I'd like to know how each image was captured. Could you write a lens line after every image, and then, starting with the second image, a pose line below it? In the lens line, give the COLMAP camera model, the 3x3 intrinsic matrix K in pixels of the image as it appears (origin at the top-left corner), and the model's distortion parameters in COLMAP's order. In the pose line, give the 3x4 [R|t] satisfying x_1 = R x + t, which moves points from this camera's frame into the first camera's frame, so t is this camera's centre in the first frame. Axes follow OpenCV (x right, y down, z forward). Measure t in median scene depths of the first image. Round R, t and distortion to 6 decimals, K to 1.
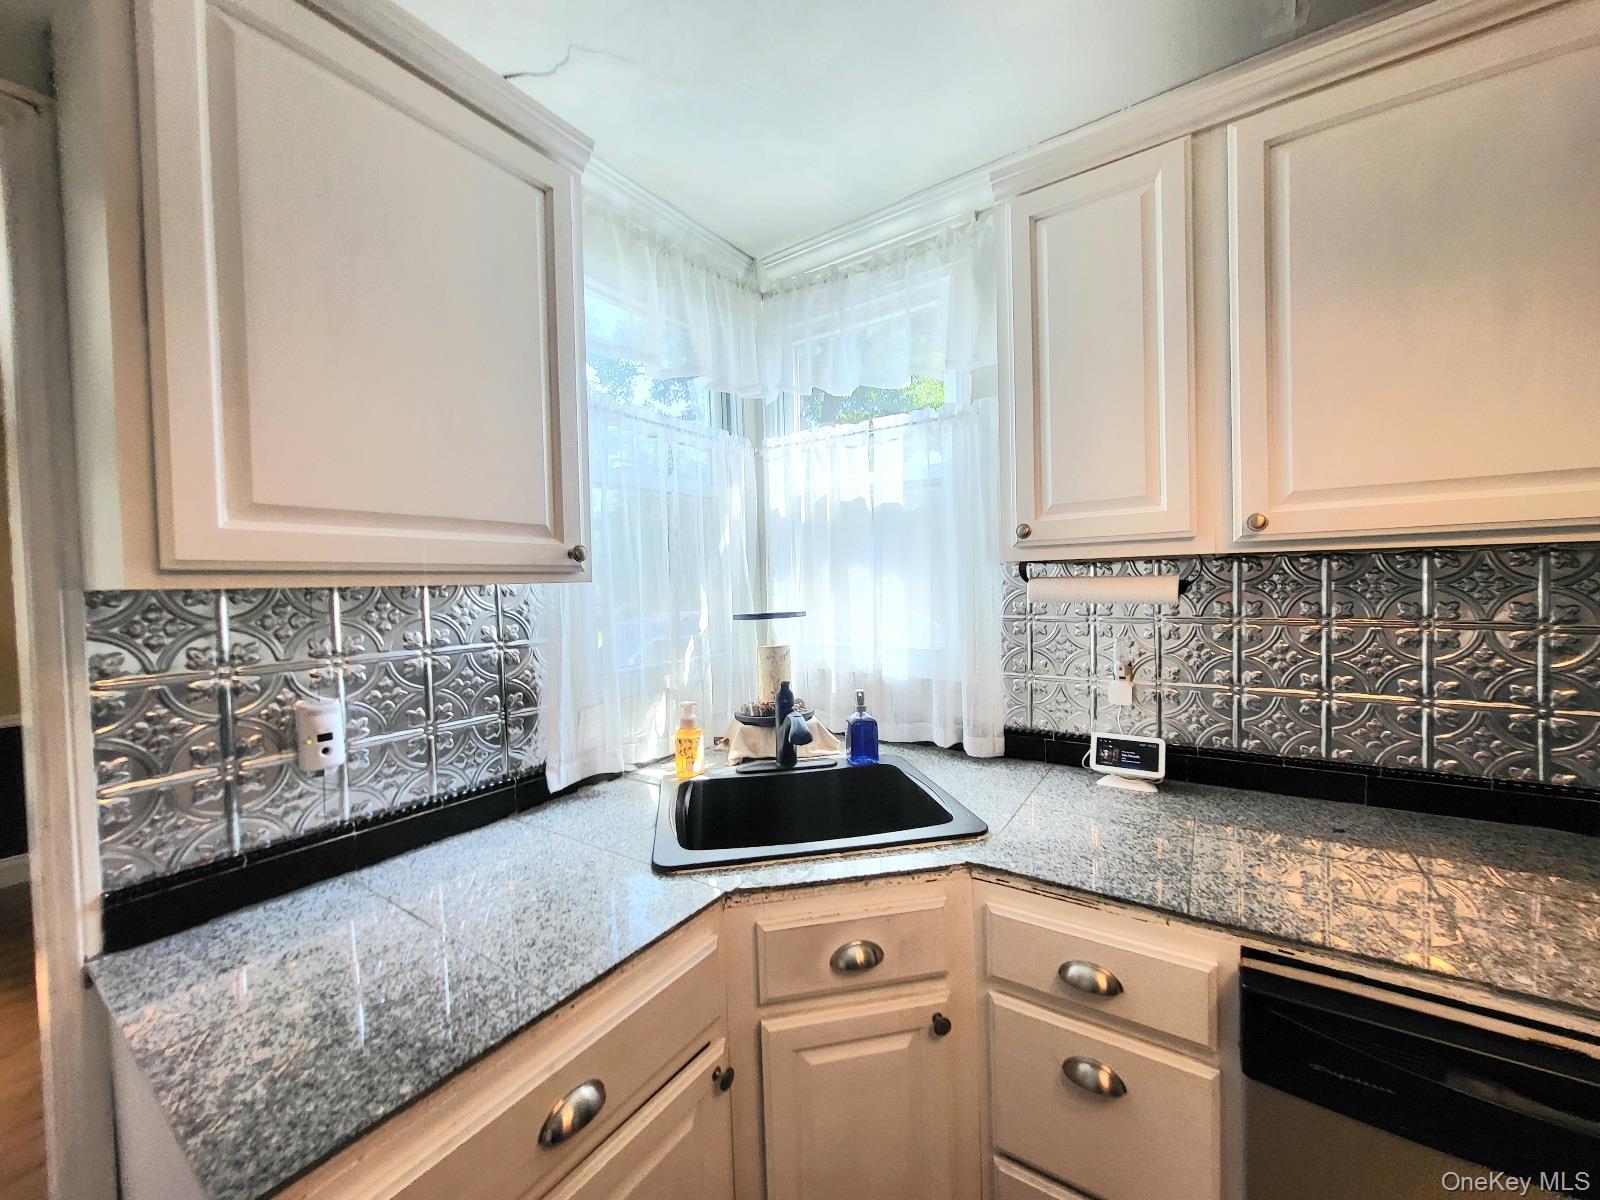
lens RADIAL K [[632.4, 0, 803.5], [0, 632.4, 602.0], [0, 0, 1]] dist [0.000891, 0.000215]
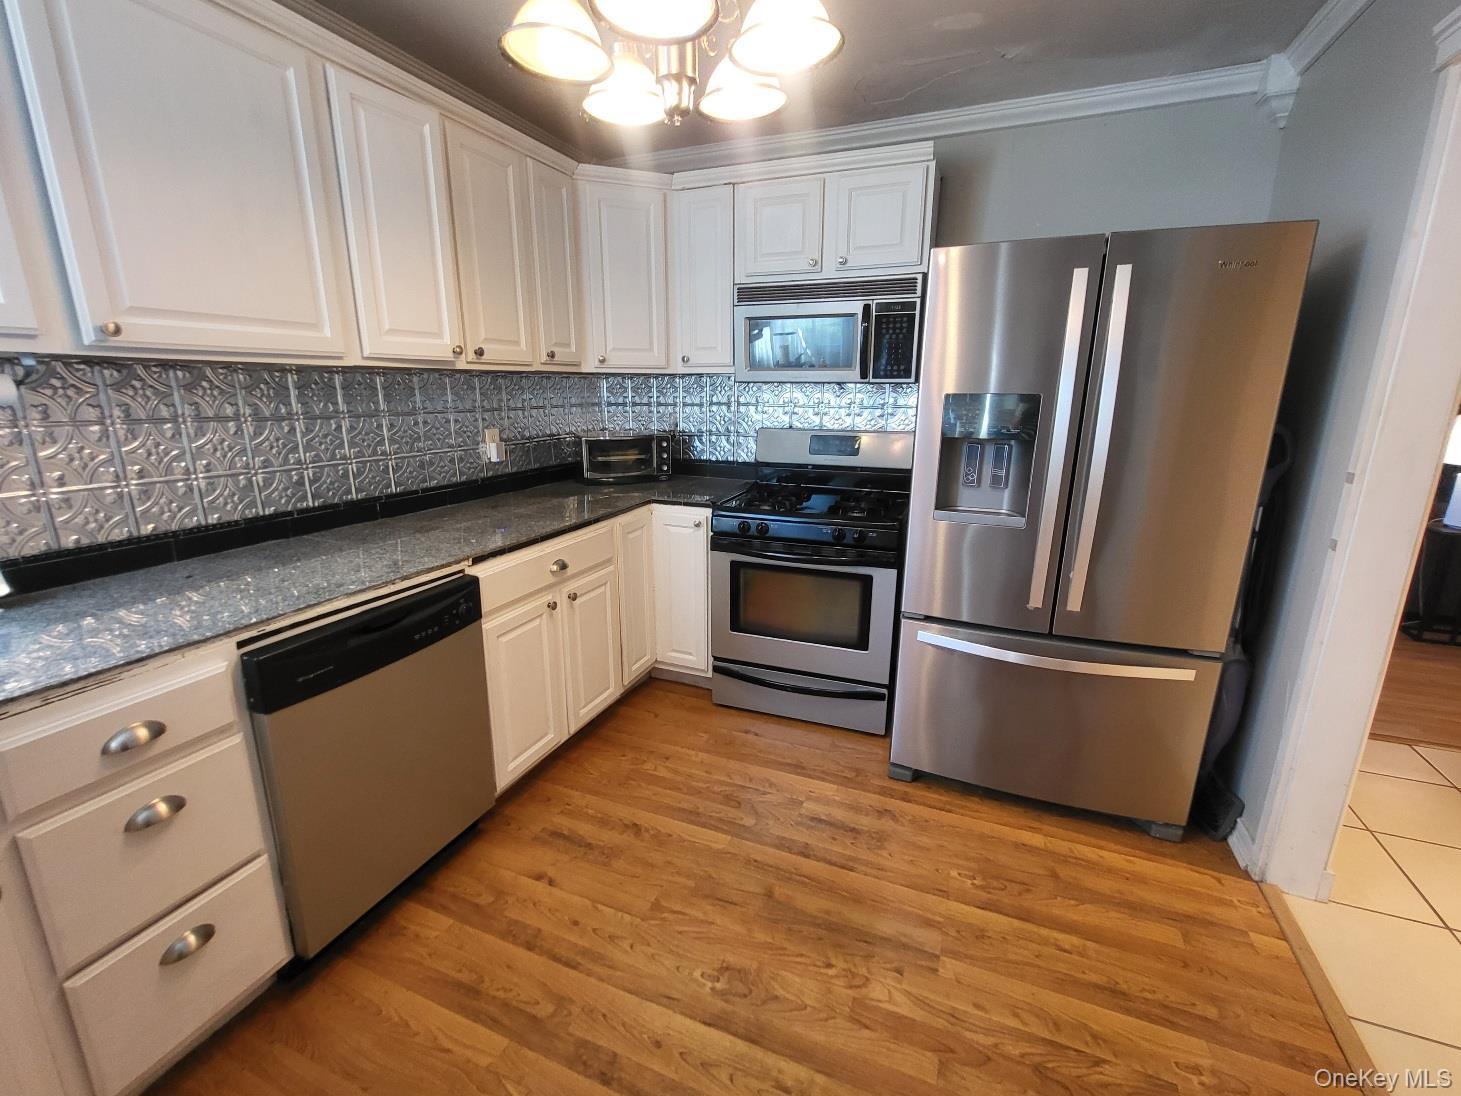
lens RADIAL K [[629.3, 0, 724.7], [0, 629.3, 540.4], [0, 0, 1]] dist [-0.000985, -0.000390]
pose [[-0.202519, -0.202222, 0.958171, -0.576228], [0.037649, 0.976115, 0.213967, 0.040156], [-0.978554, 0.079407, -0.190069, 0.119064]]
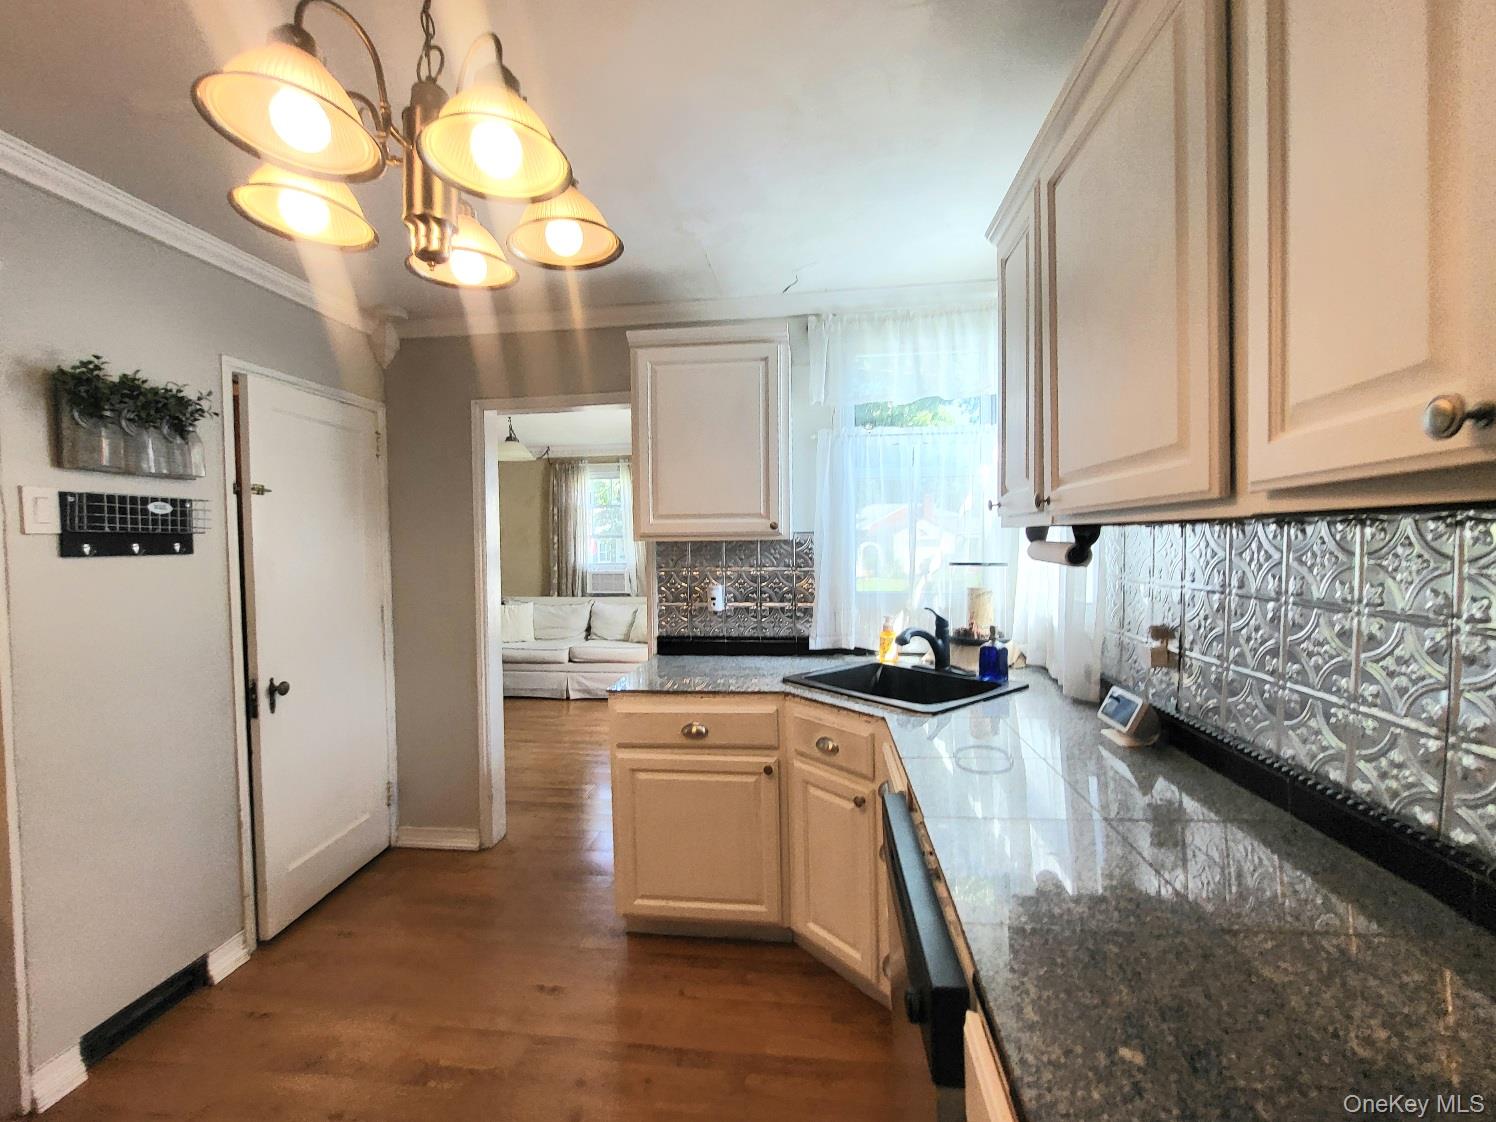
lens RADIAL K [[620.6, 0, 721.2], [0, 620.6, 564.1], [0, 0, 1]] dist [0.000183, -0.000101]
pose [[0.436038, 0.053099, -0.898360, 1.249666], [-0.024186, 0.998589, 0.047283, -0.037486], [0.899603, 0.001111, 0.436707, -0.055463]]
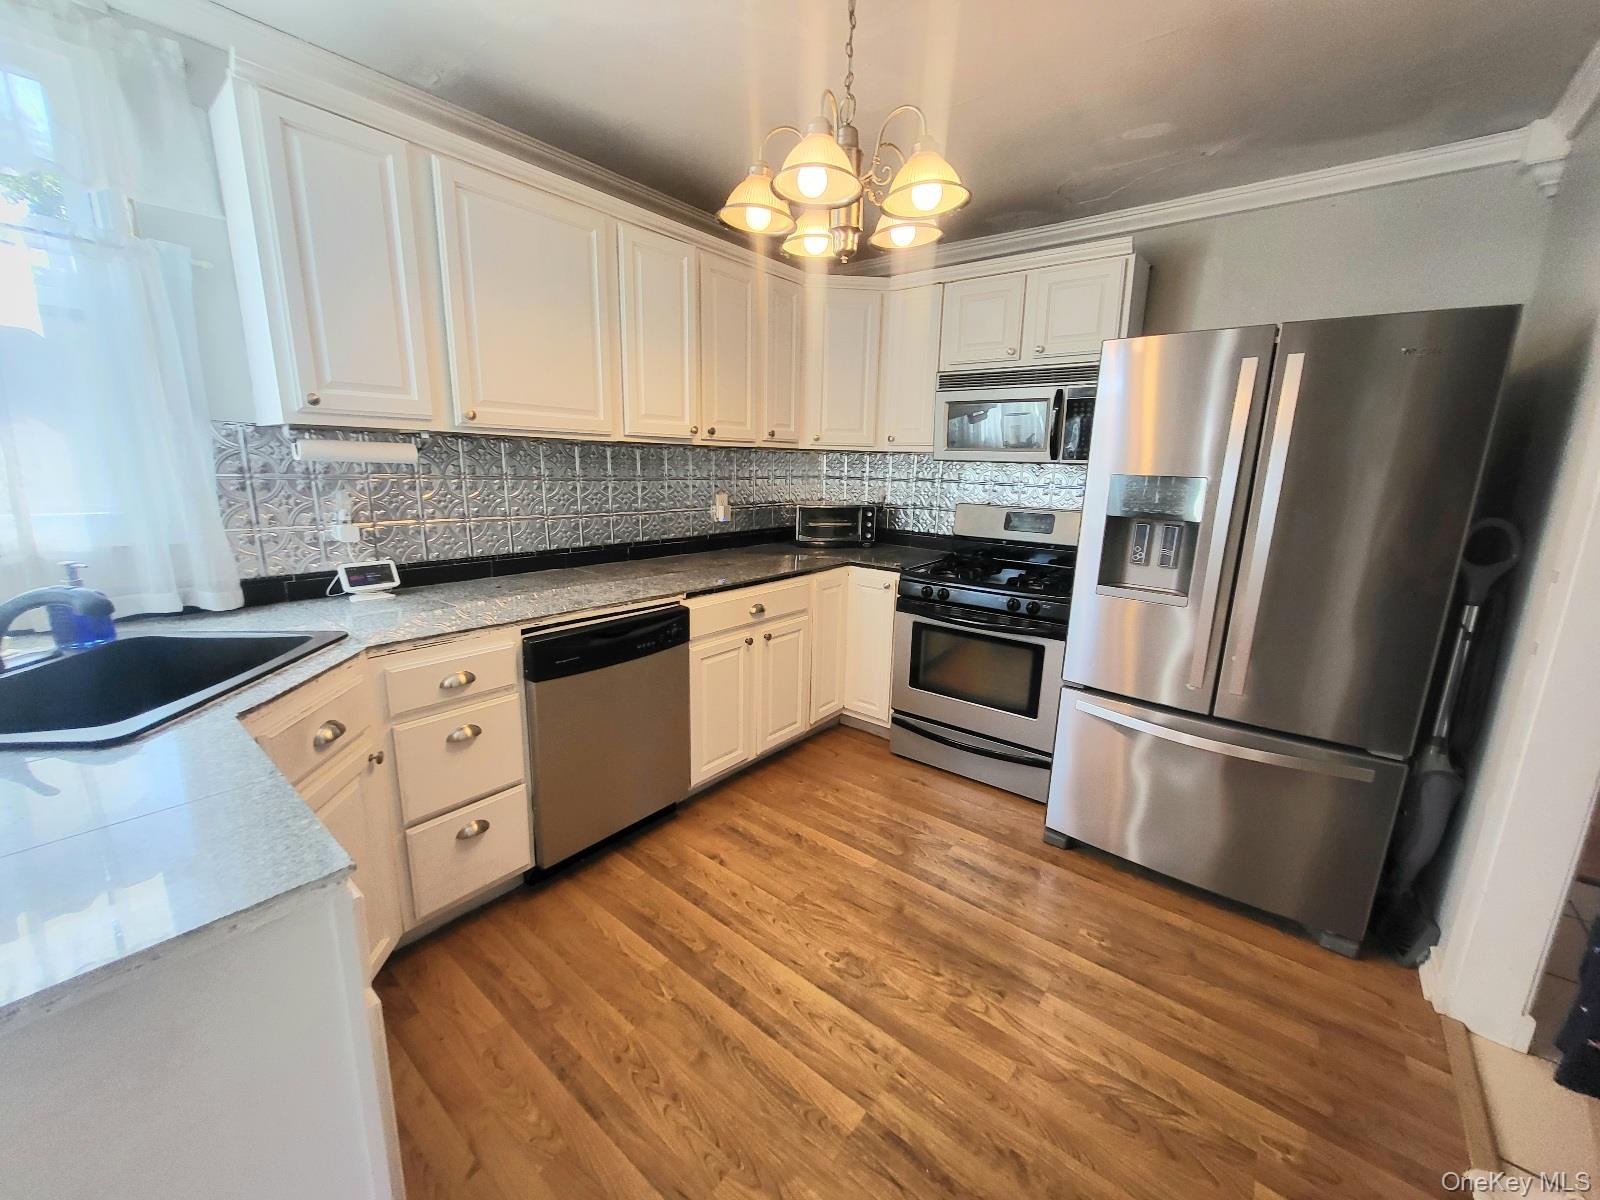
lens RADIAL K [[629.0, 0, 795.0], [0, 629.0, 596.7], [0, 0, 1]] dist [0.000017, -0.001221]
pose [[0.079104, -0.178110, 0.980826, -0.840468], [0.006355, 0.983979, 0.178170, 0.052954], [-0.996846, -0.007861, 0.078969, -0.035251]]
